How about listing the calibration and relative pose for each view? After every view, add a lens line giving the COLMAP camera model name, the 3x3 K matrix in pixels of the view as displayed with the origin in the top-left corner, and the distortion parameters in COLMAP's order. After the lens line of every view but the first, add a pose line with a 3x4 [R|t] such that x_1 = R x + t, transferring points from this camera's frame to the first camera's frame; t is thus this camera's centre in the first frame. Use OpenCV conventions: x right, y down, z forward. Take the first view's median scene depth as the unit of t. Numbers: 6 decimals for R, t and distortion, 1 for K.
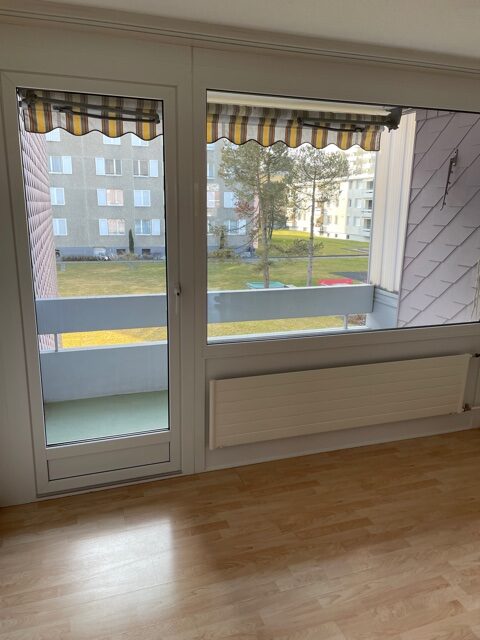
lens RADIAL K [[482.5, 0, 233.9], [0, 482.5, 318.1], [0, 0, 1]] dist [0.090725, -0.113753]
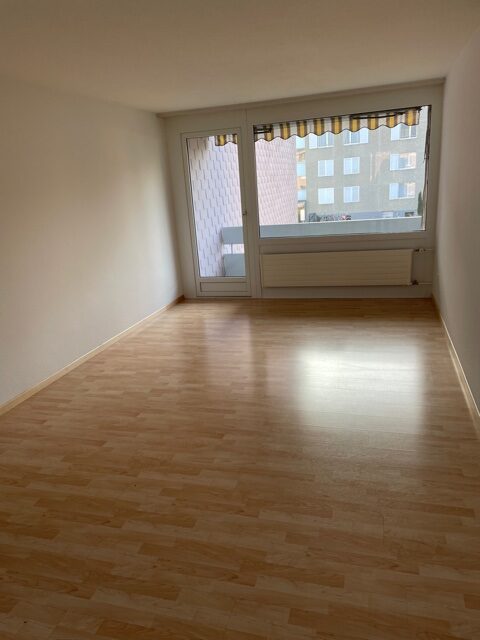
lens RADIAL K [[482.5, 0, 233.9], [0, 482.5, 318.1], [0, 0, 1]] dist [0.090725, -0.113753]
pose [[0.815472, 0.087314, -0.572172, 0.934368], [-0.050241, 0.995503, 0.080311, 0.199700], [0.576612, -0.036745, 0.816192, -0.736309]]
